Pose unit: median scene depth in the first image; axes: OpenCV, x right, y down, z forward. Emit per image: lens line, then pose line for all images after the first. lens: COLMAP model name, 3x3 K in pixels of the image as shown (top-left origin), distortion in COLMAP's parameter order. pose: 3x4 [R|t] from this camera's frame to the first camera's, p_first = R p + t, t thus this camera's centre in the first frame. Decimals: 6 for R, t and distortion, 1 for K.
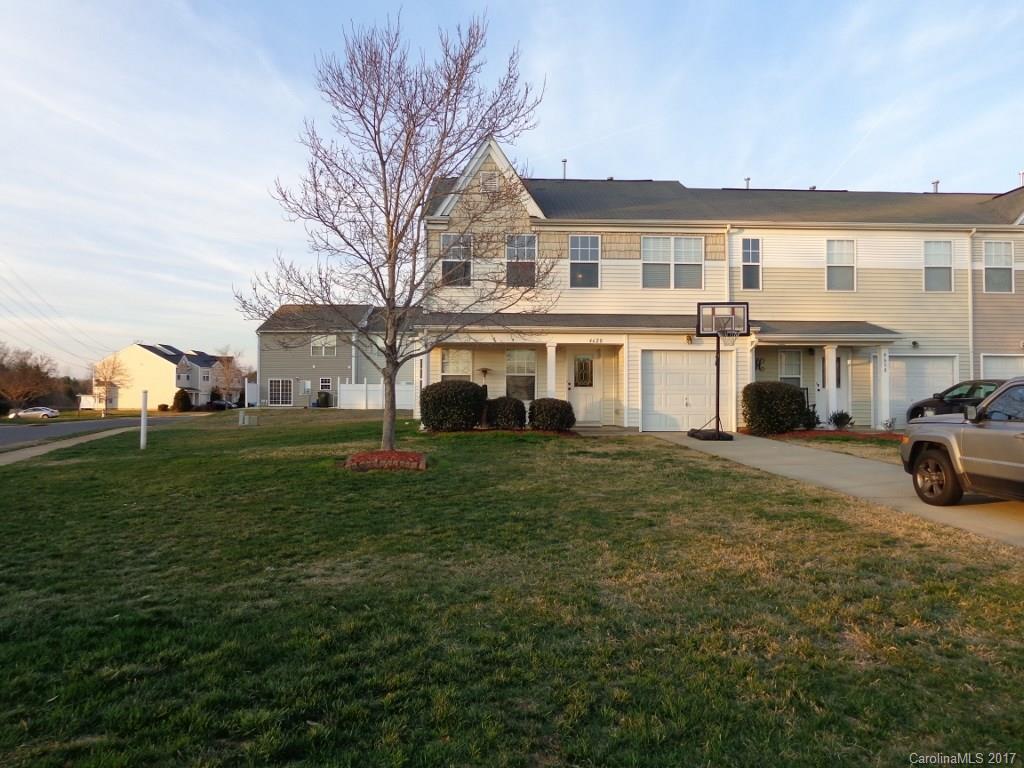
lens RADIAL K [[709.3, 0, 512.6], [0, 709.3, 383.5], [0, 0, 1]] dist [0.006774, 0.004366]
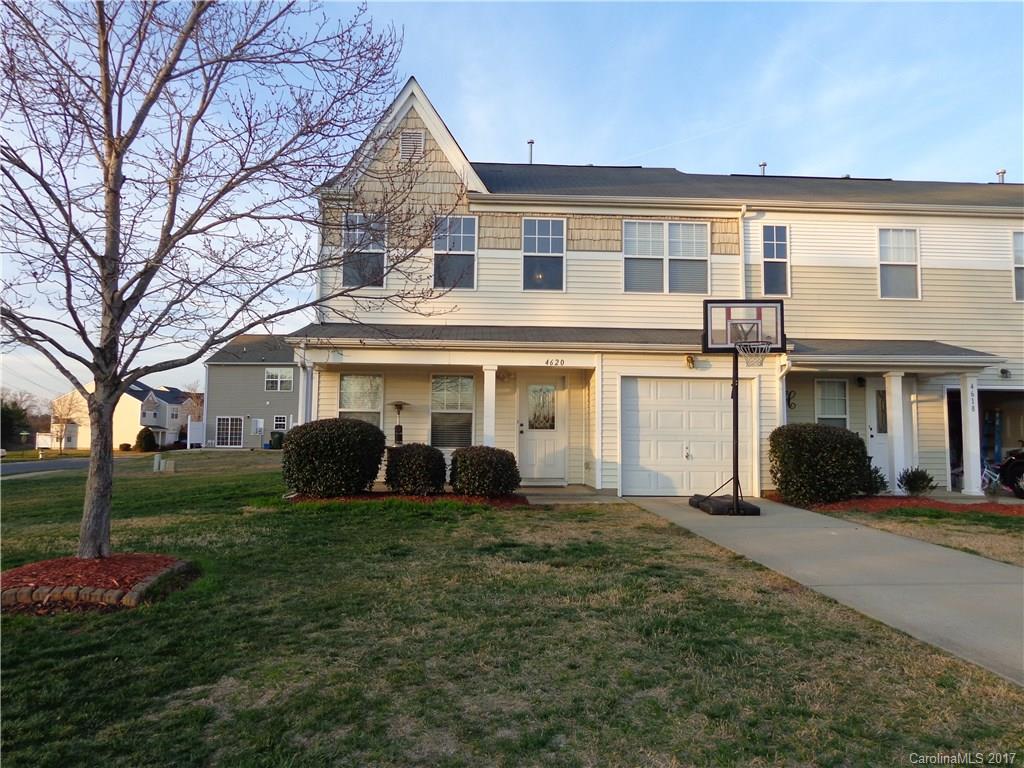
lens RADIAL K [[709.3, 0, 513.4], [0, 709.3, 386.4], [0, 0, 1]] dist [0.006774, 0.004366]
pose [[0.999978, 0.006559, 0.001143, 0.072333], [-0.006490, 0.998621, -0.052090, -0.001109], [-0.001483, 0.052081, 0.998642, 0.297085]]
